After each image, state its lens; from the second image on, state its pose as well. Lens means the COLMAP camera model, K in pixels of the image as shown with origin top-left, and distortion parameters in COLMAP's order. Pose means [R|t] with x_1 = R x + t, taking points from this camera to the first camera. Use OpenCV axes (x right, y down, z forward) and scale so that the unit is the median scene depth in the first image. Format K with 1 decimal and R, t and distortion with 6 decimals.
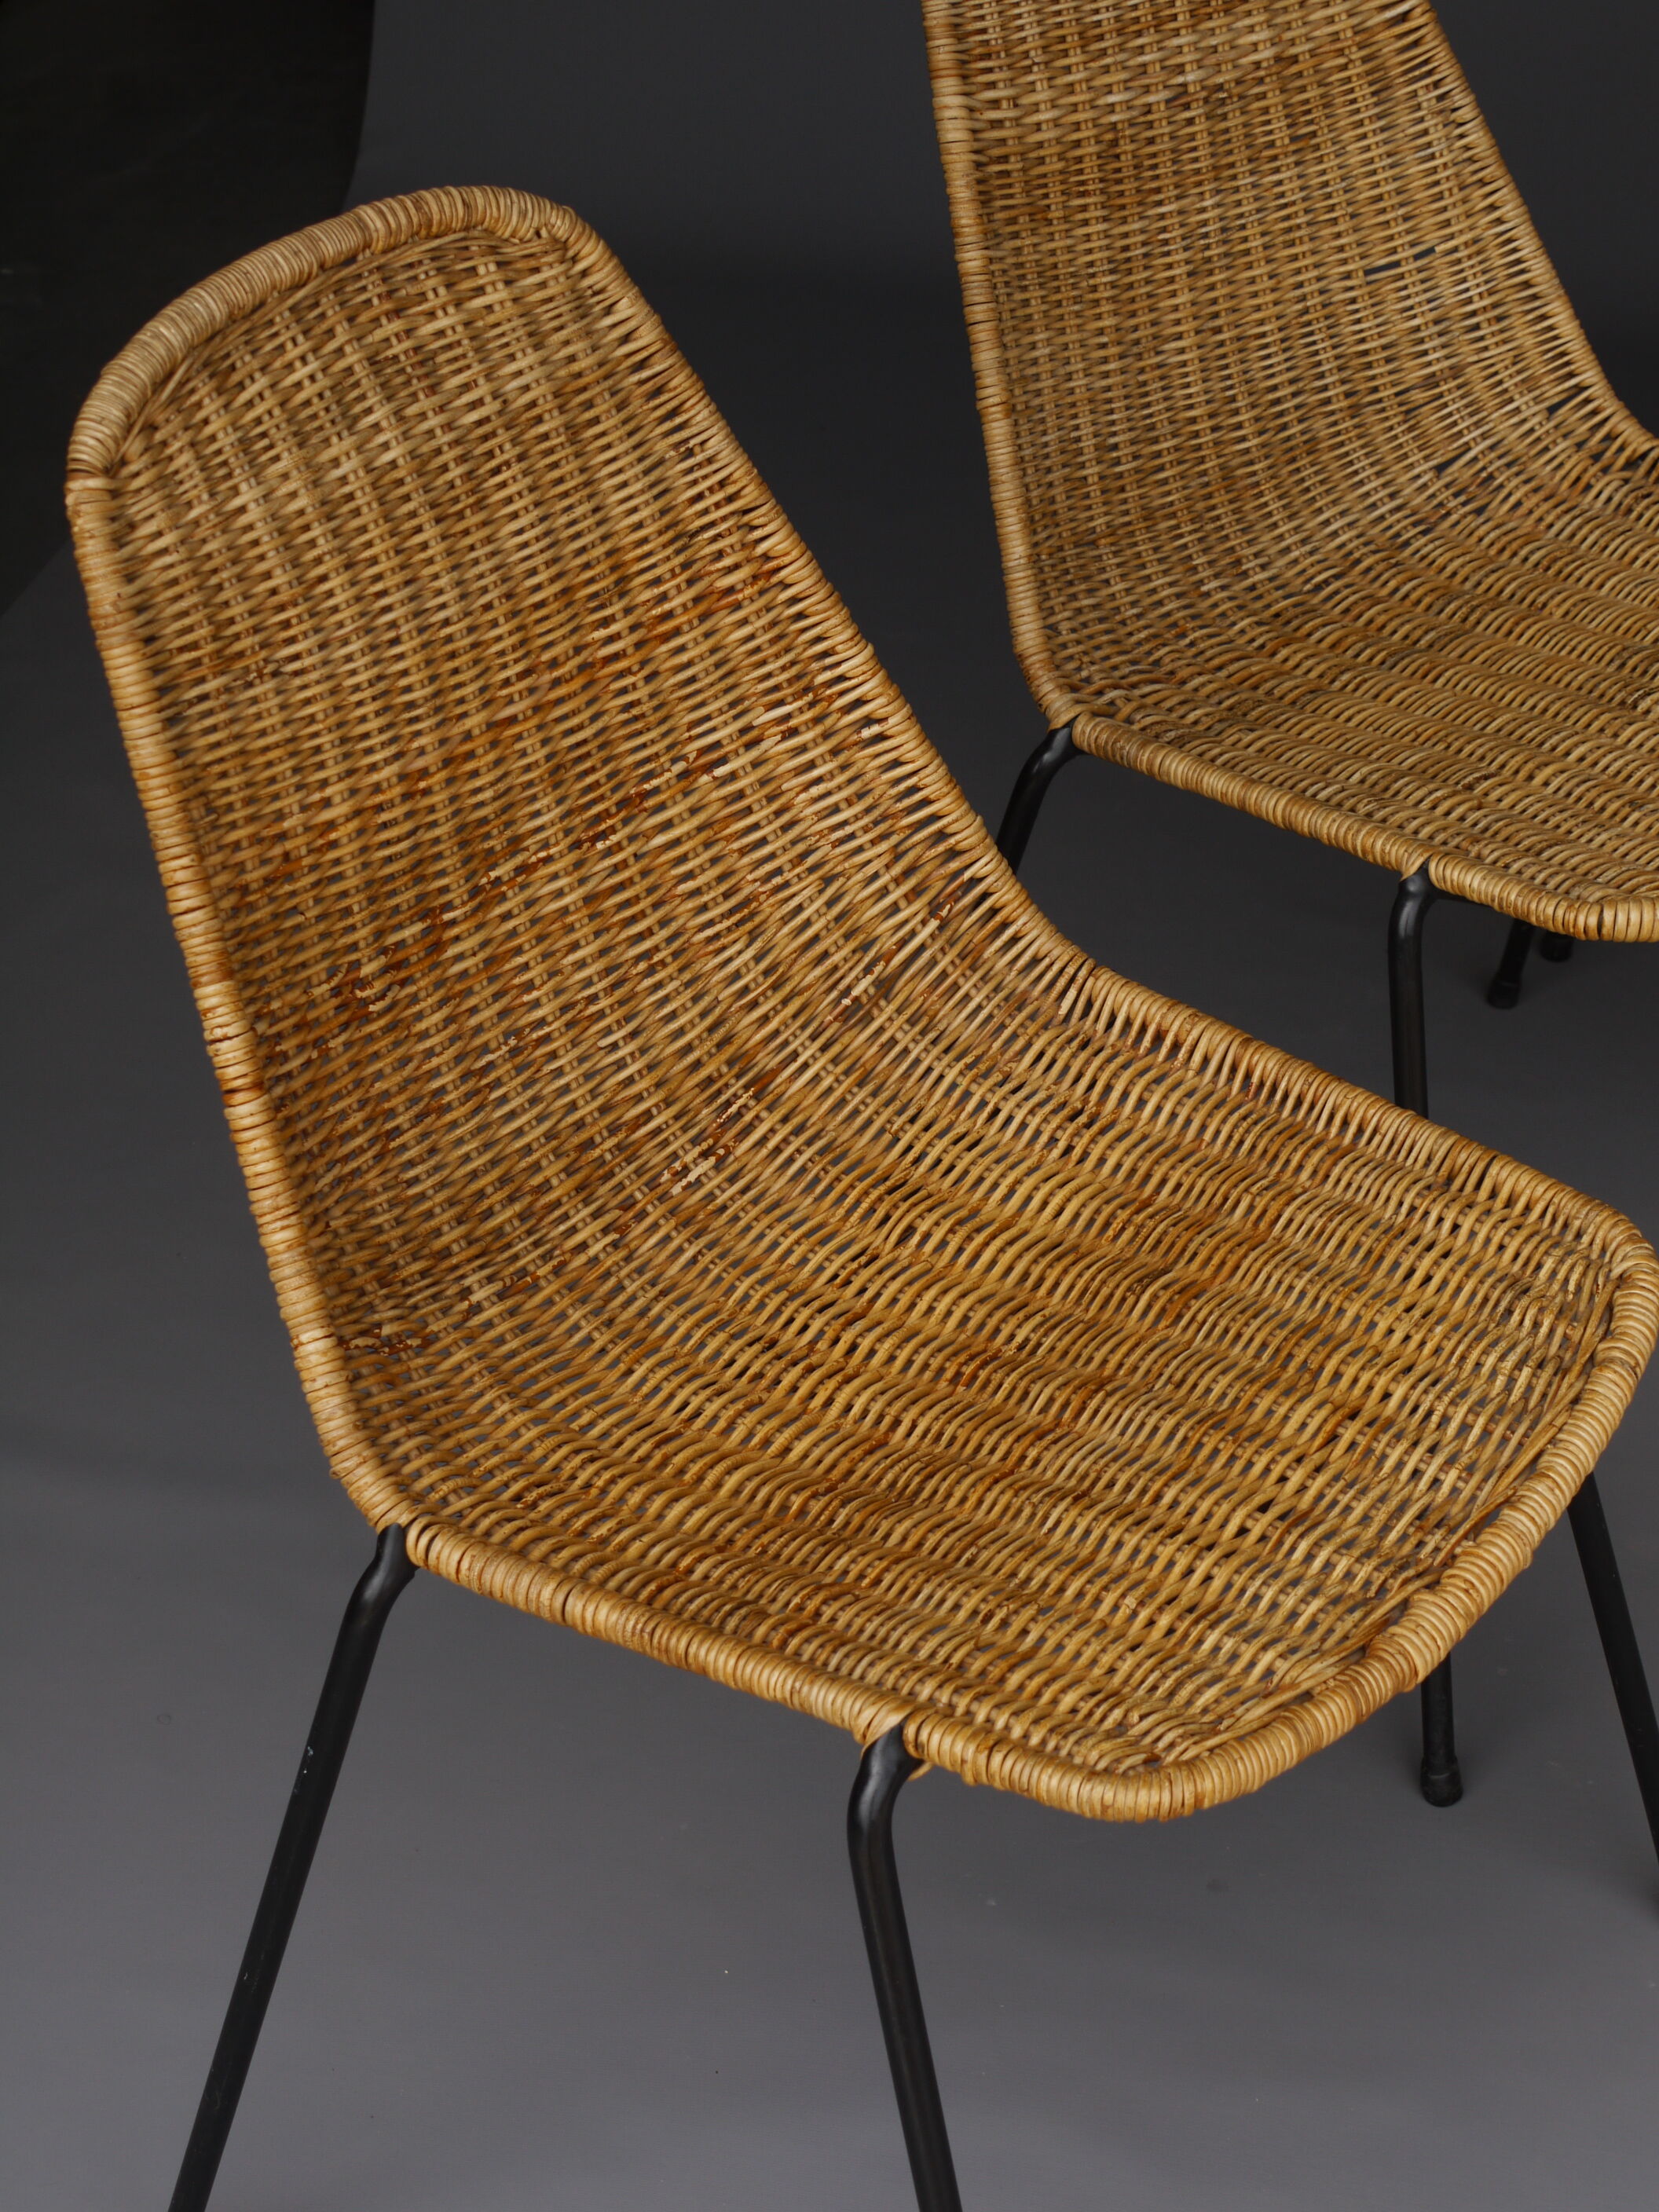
lens RADIAL K [[3861.8, 0, 834.2], [0, 3861.8, 1106.9], [0, 0, 1]] dist [-0.061836, 0.000000]
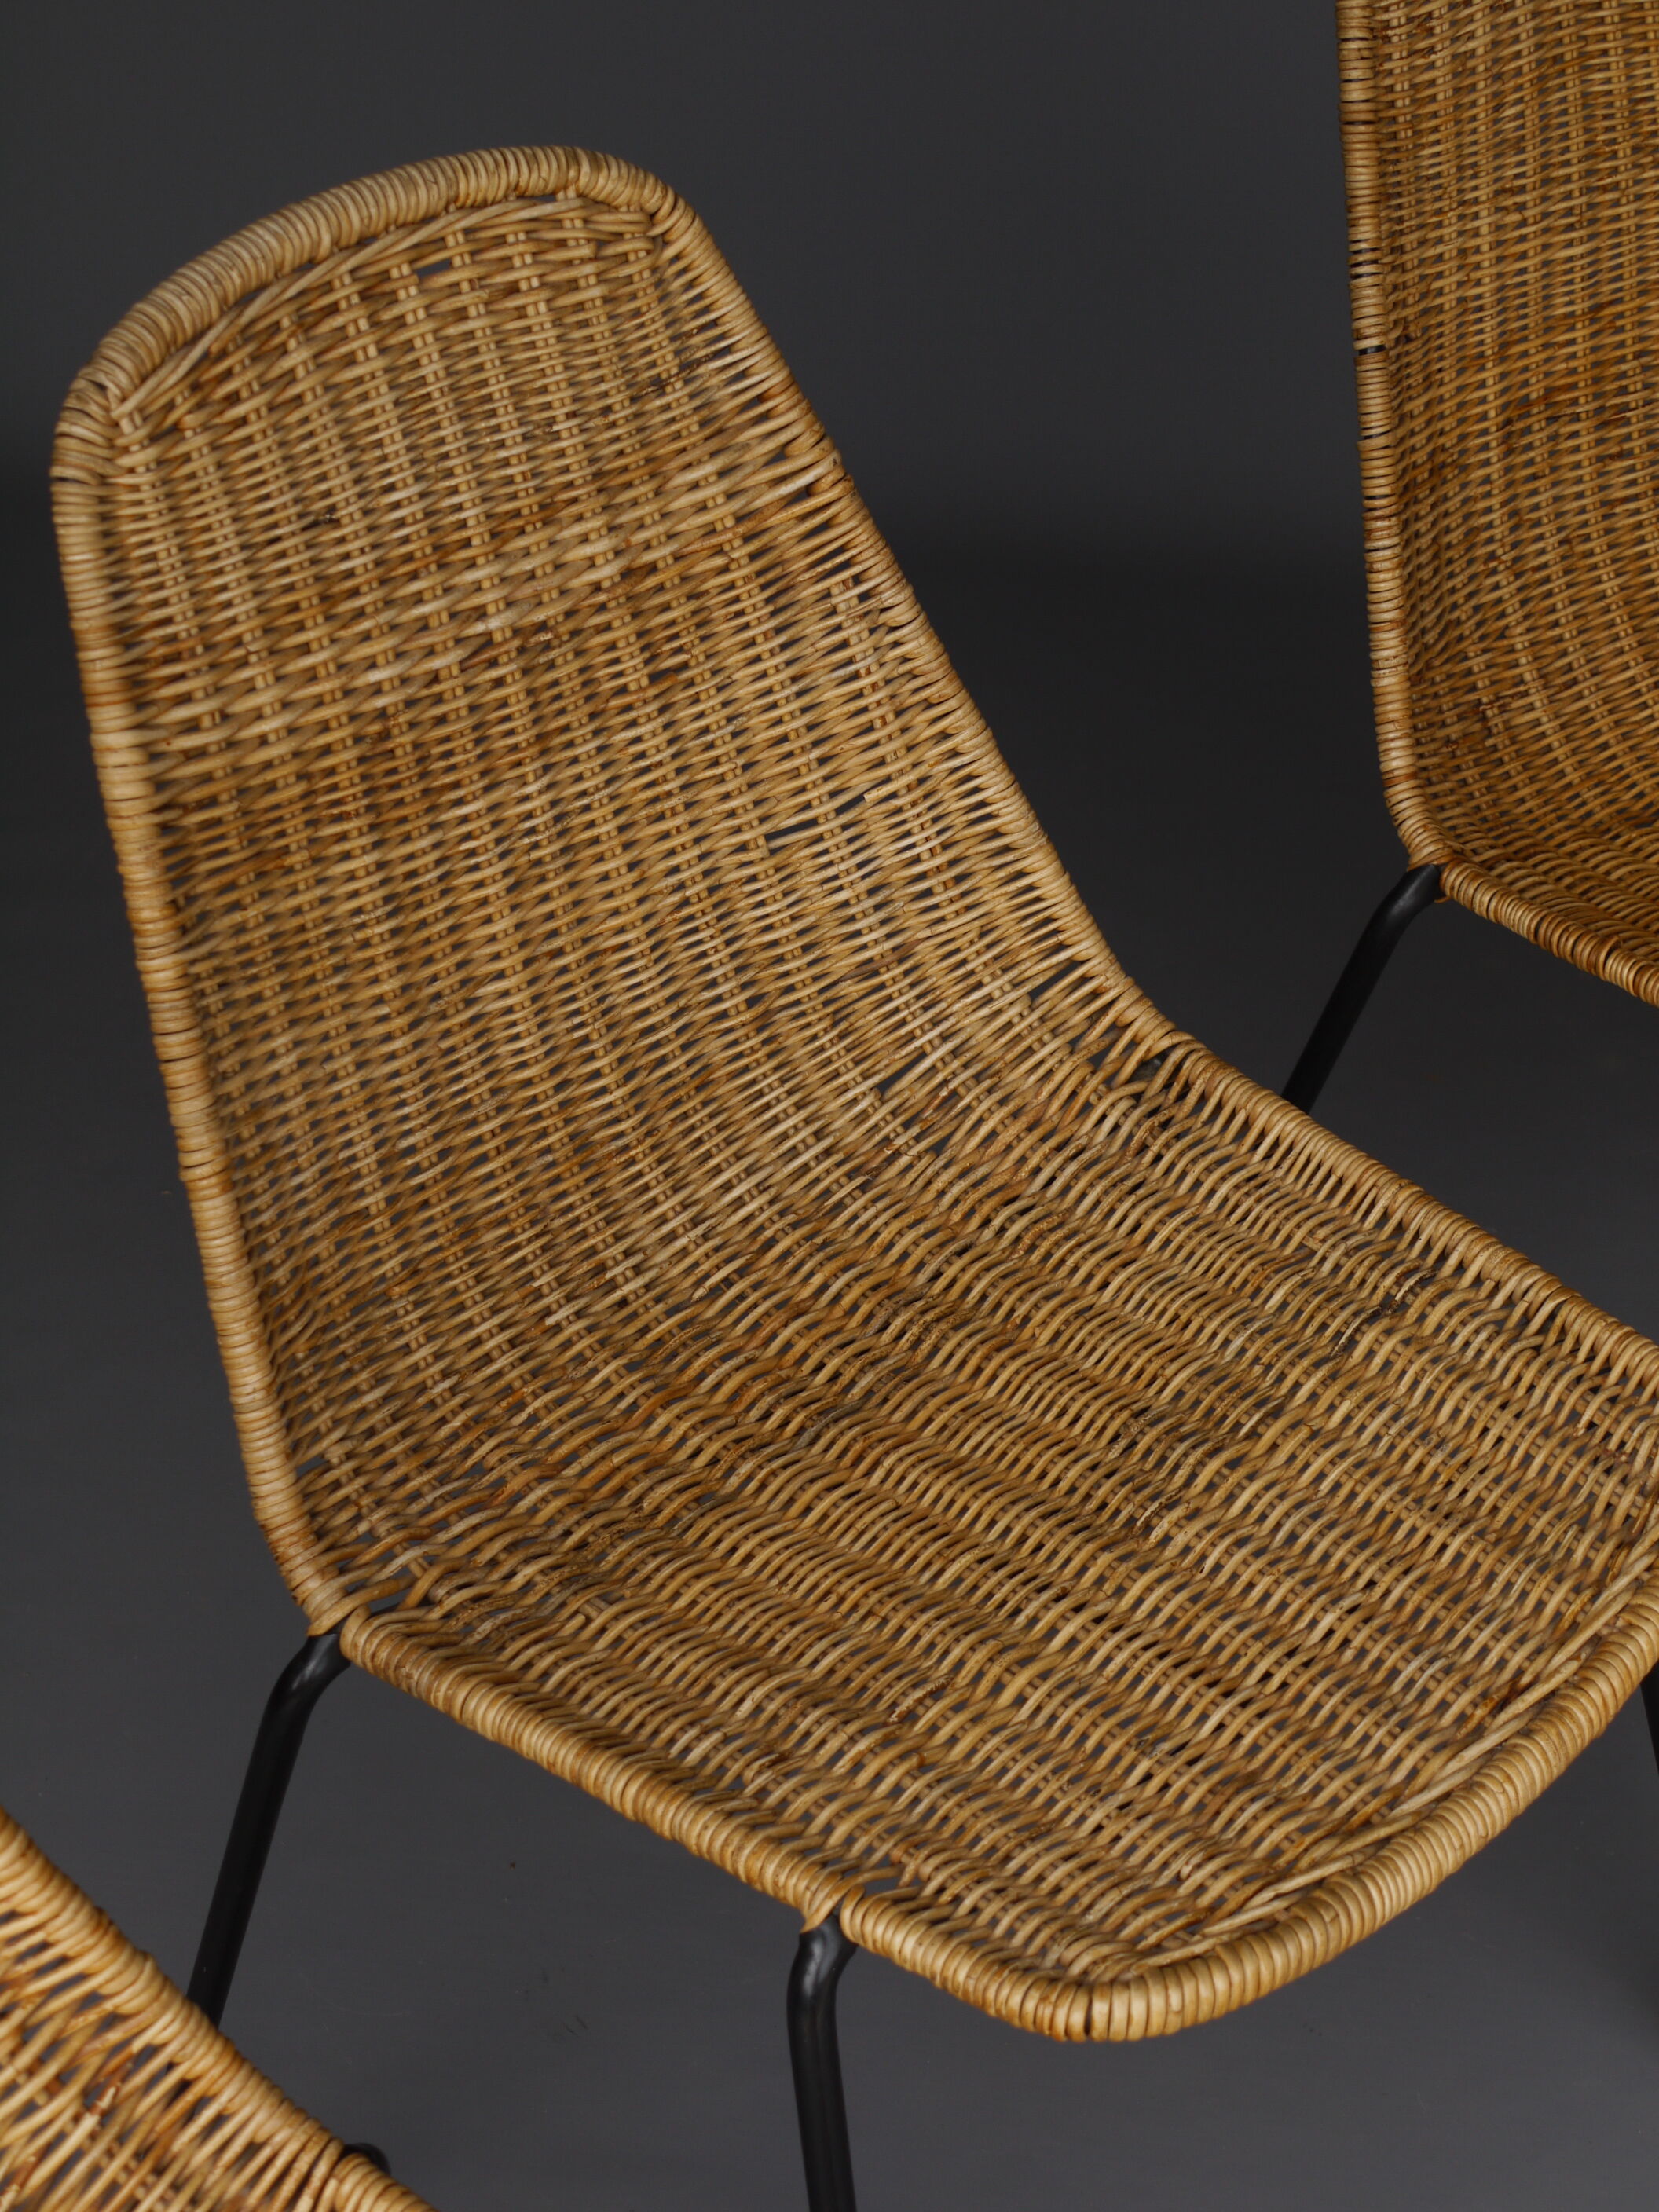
lens RADIAL K [[3861.8, 0, 816.6], [0, 3861.8, 1102.7], [0, 0, 1]] dist [-0.061836, 0.000000]
pose [[0.995171, -0.041030, 0.089174, 0.083145], [0.035475, 0.997382, 0.063014, -0.218943], [-0.091526, -0.059546, 0.994021, 0.288729]]
